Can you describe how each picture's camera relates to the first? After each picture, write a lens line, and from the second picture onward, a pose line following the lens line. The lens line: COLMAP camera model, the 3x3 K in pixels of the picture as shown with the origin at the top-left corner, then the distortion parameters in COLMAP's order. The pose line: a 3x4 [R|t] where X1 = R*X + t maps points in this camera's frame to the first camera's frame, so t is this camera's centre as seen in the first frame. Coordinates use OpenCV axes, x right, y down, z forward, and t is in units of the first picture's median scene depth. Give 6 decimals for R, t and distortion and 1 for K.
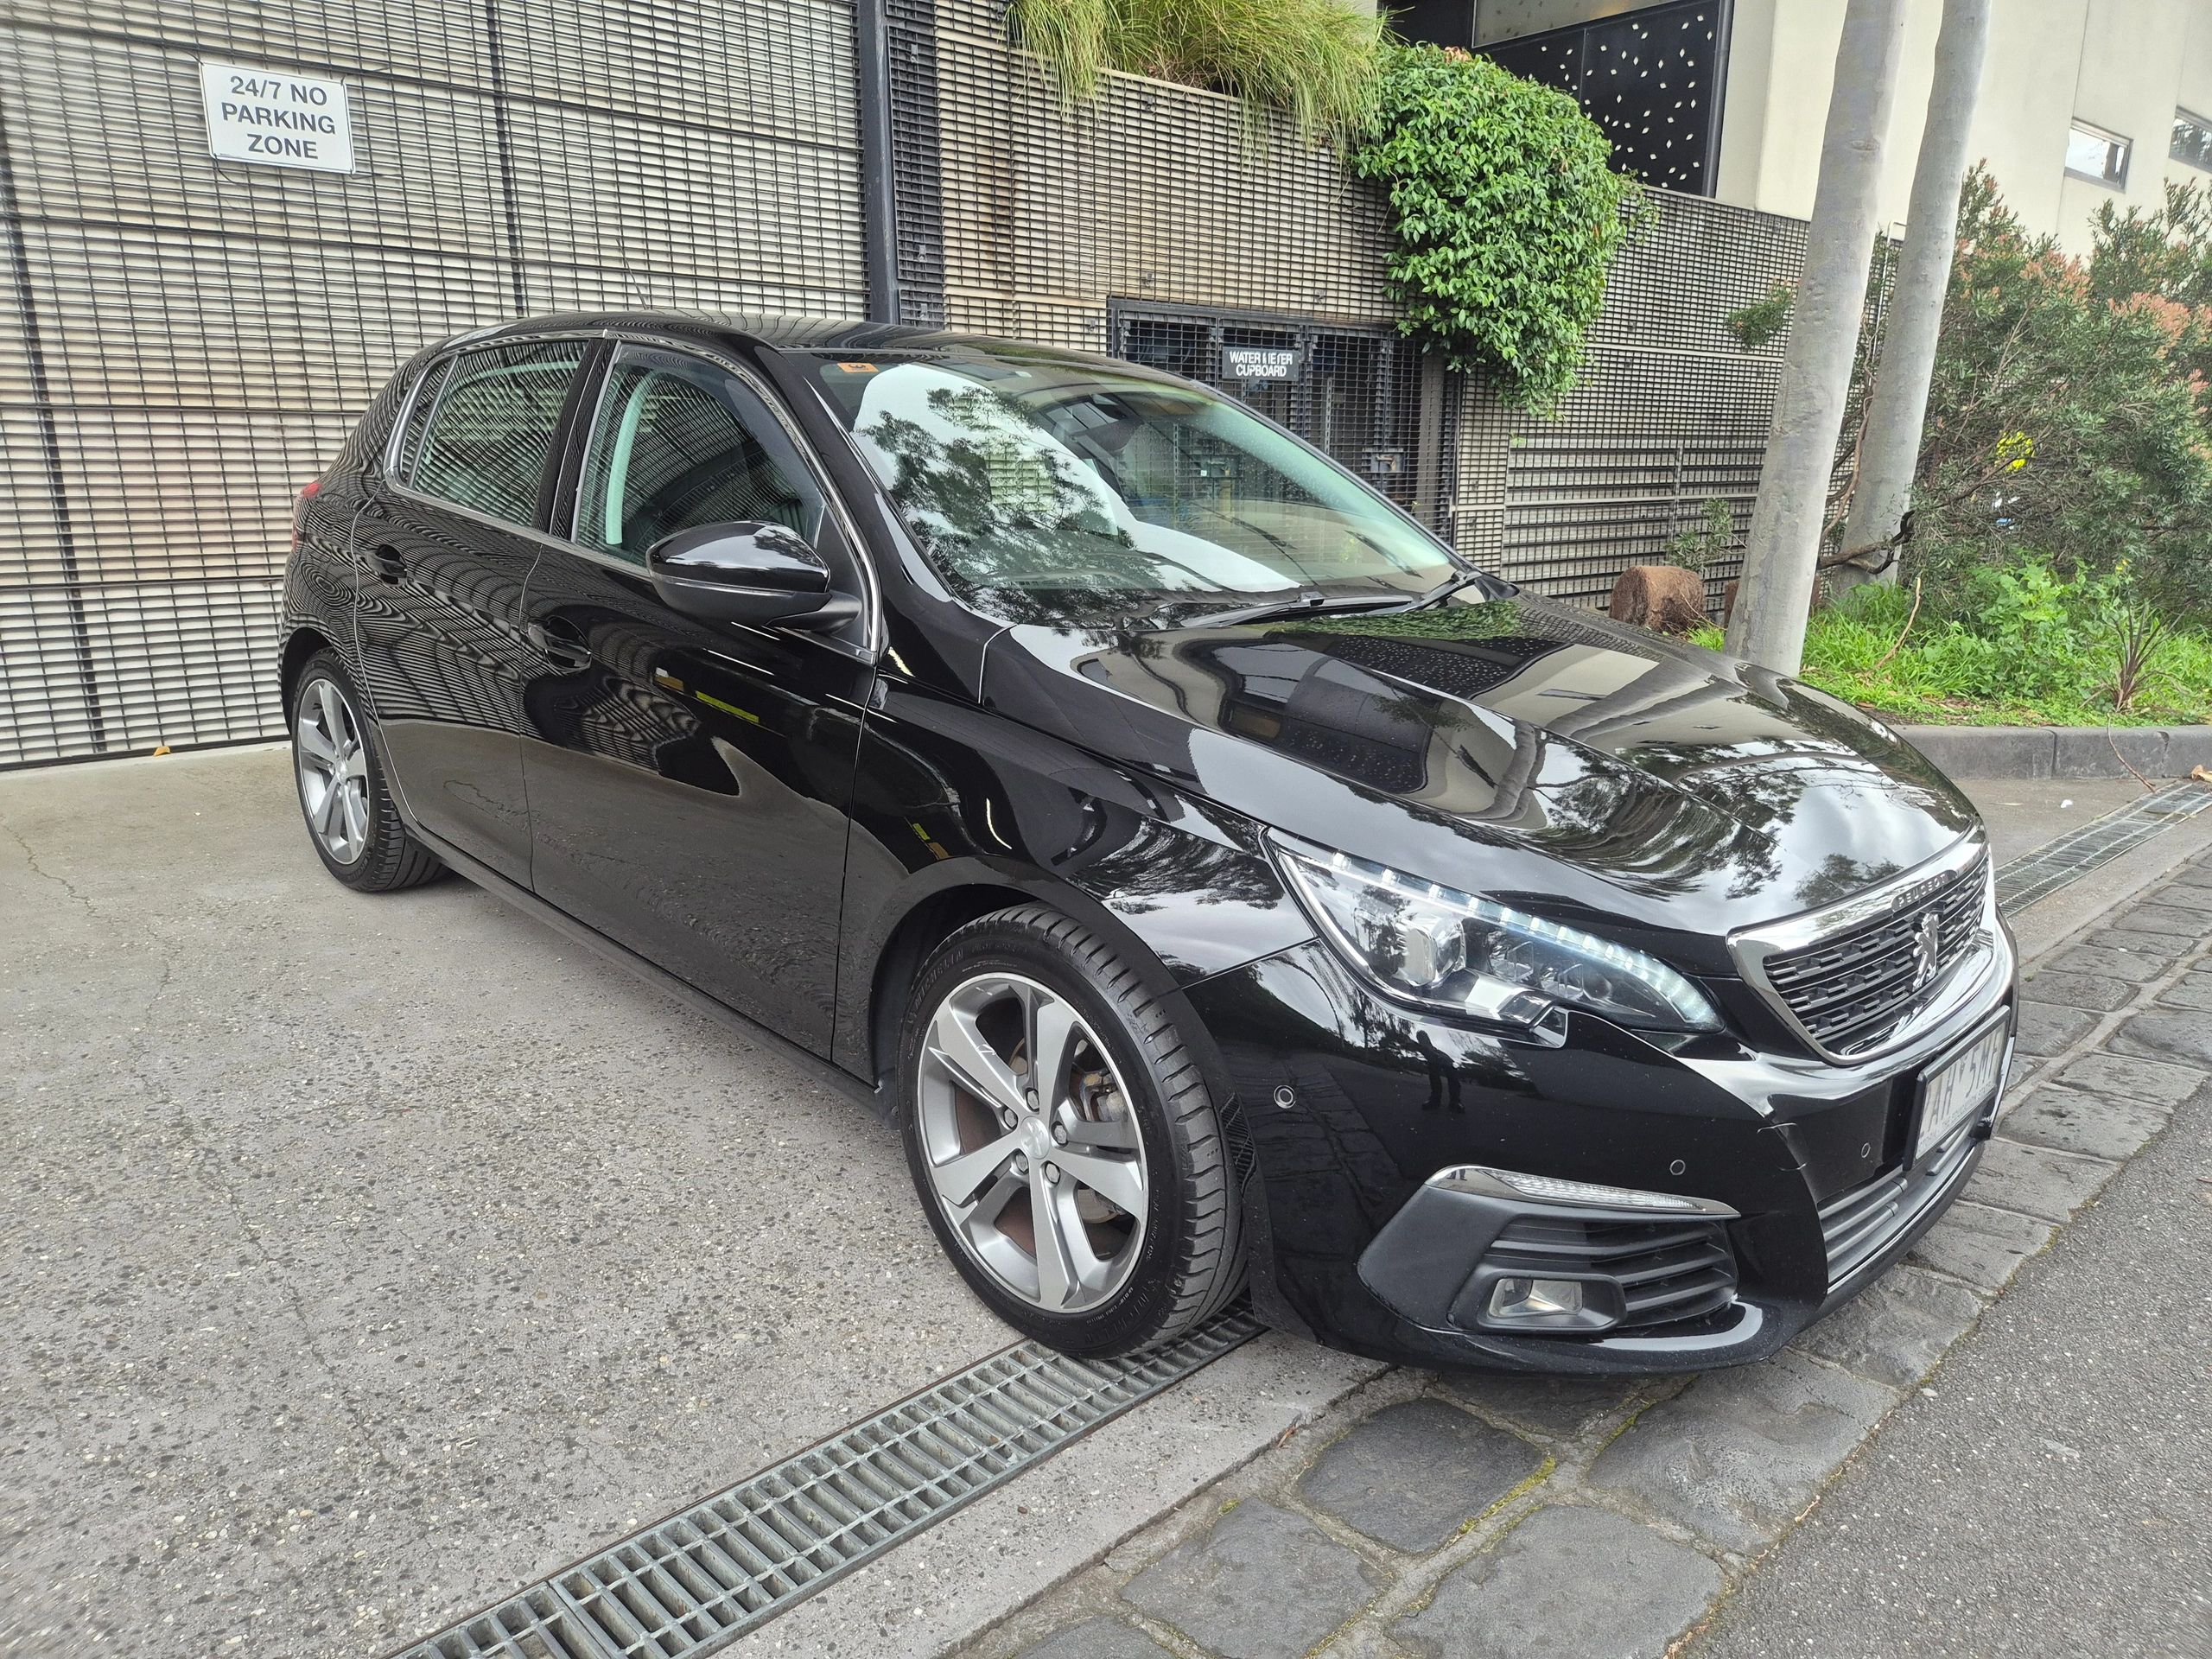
lens RADIAL K [[1479.8, 0, 1095.5], [0, 1479.8, 835.8], [0, 0, 1]] dist [0.044129, -0.040872]
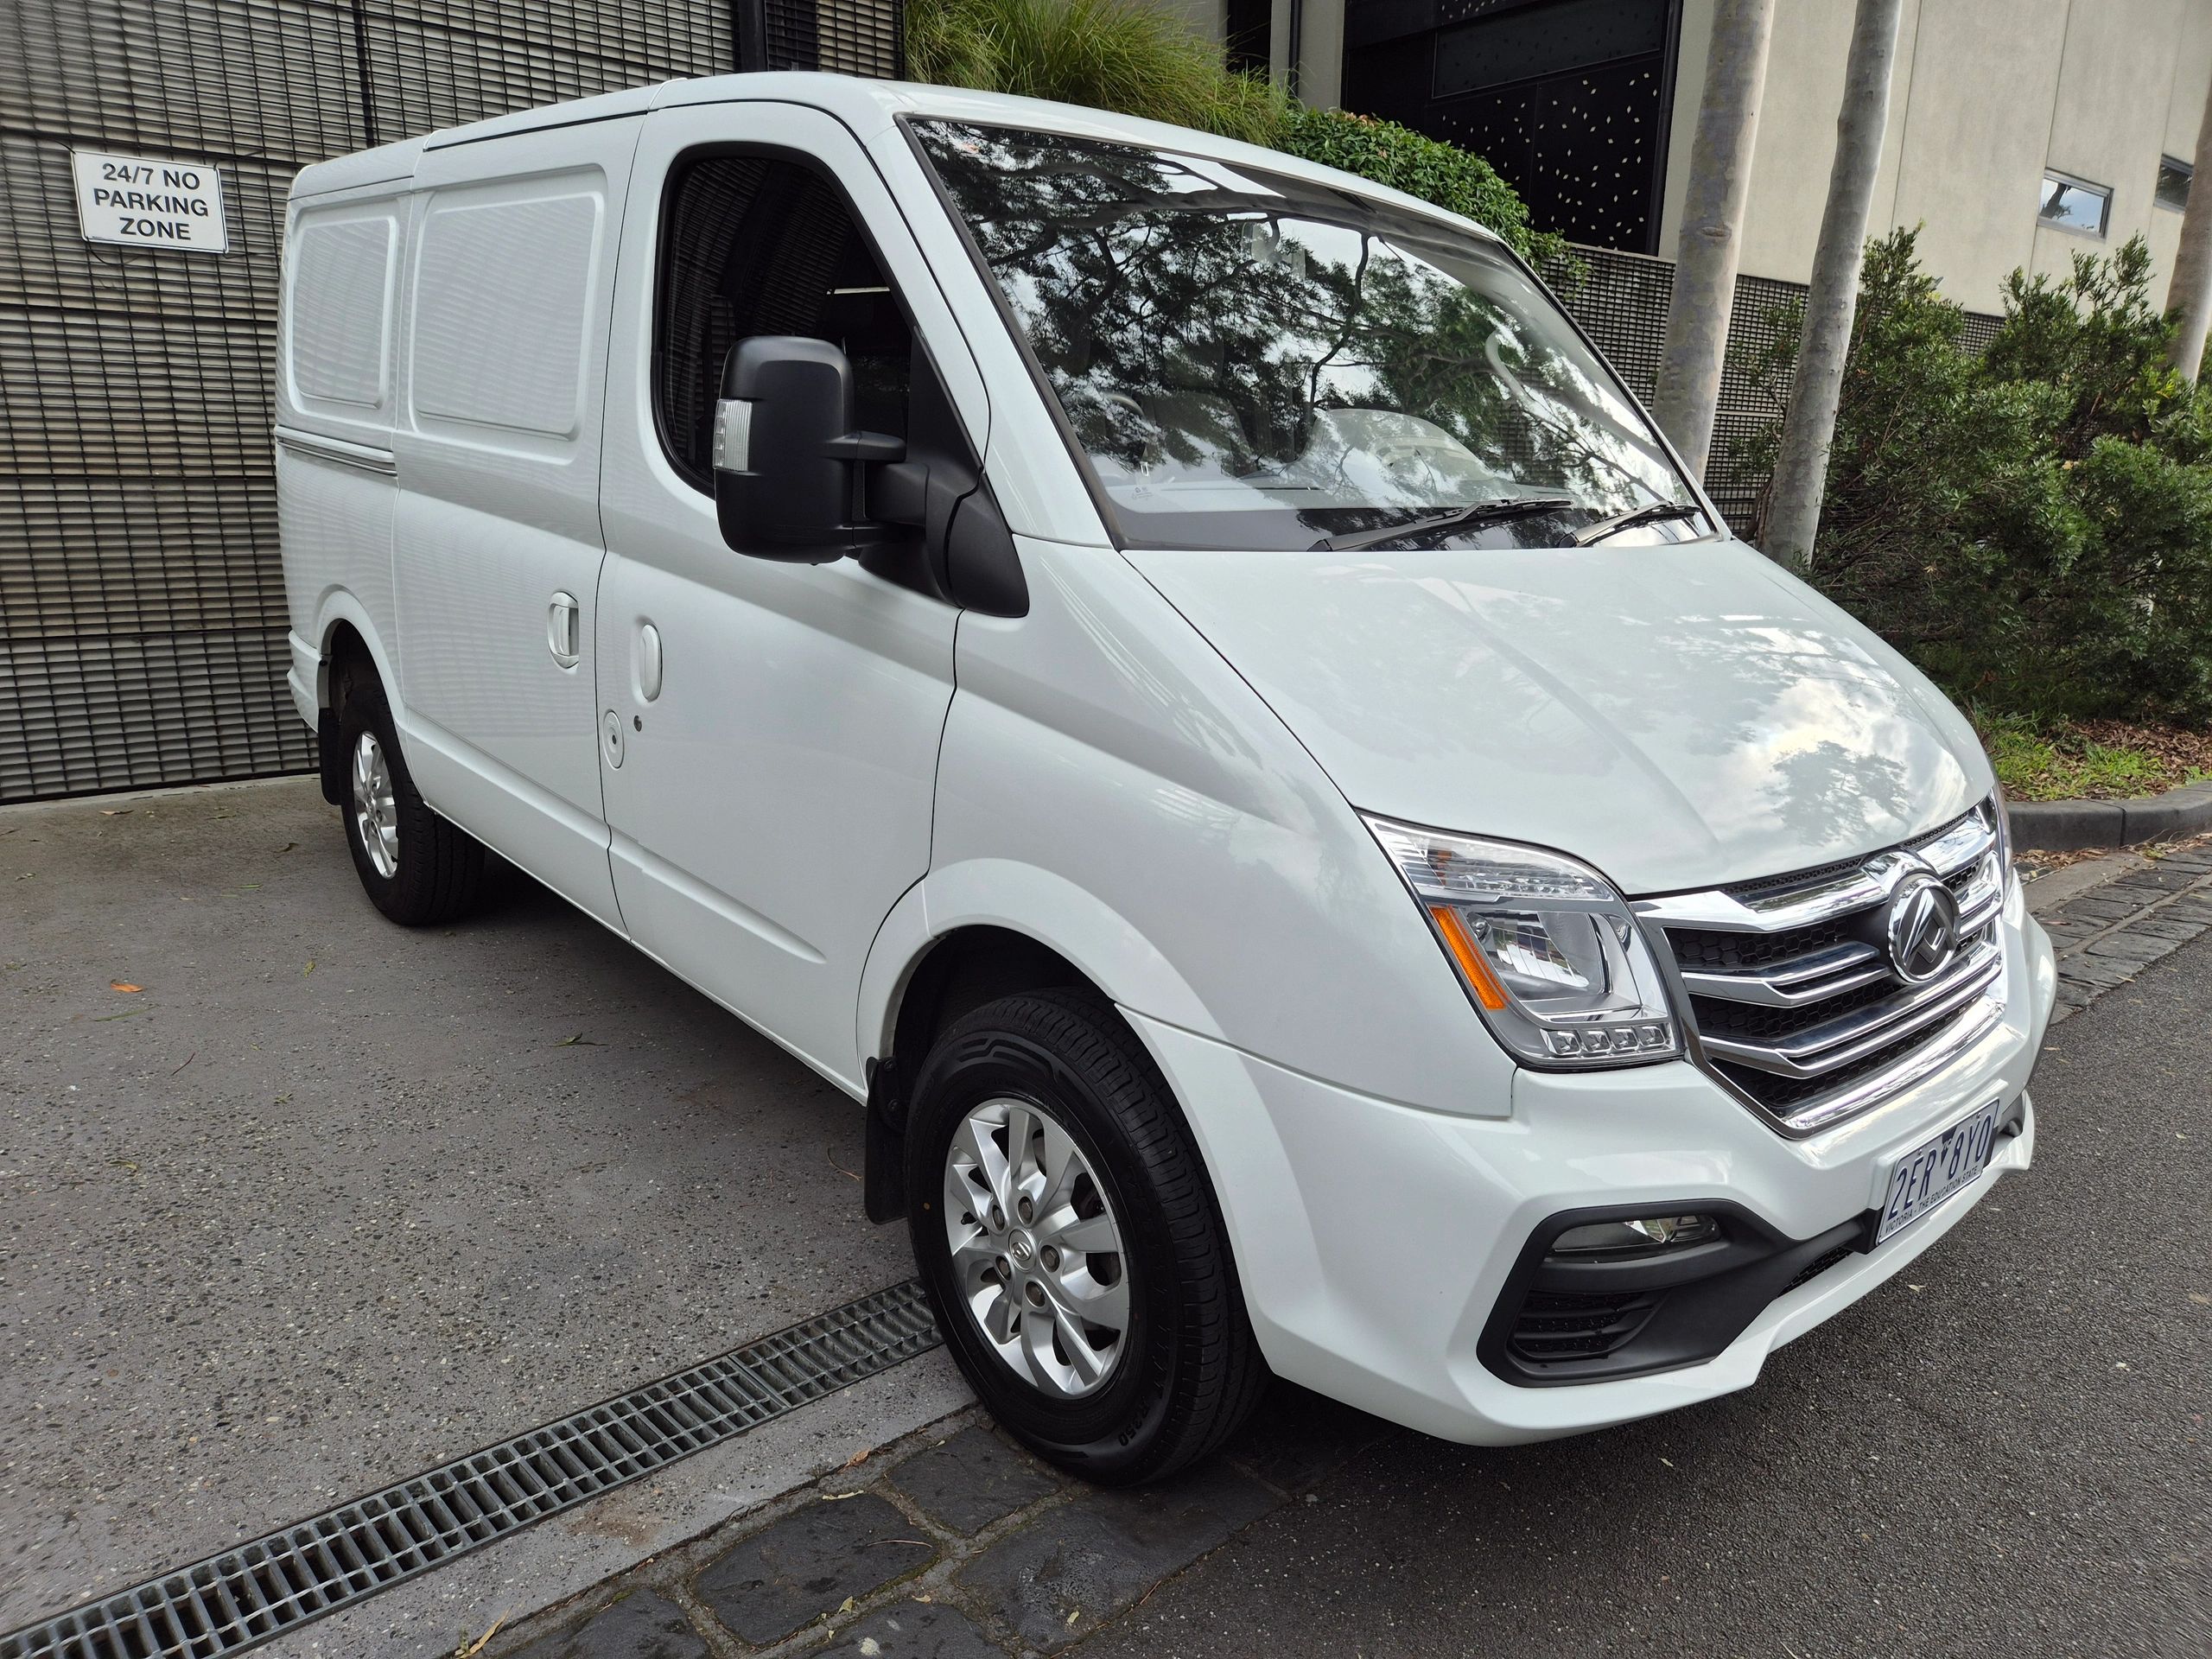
lens RADIAL K [[1479.8, 0, 1097.1], [0, 1479.8, 842.3], [0, 0, 1]] dist [0.044129, -0.040872]
pose [[0.999563, 0.019300, -0.022409, 0.150836], [-0.019410, 0.999801, -0.004692, -0.037202], [0.022314, 0.005125, 0.999738, -0.035148]]
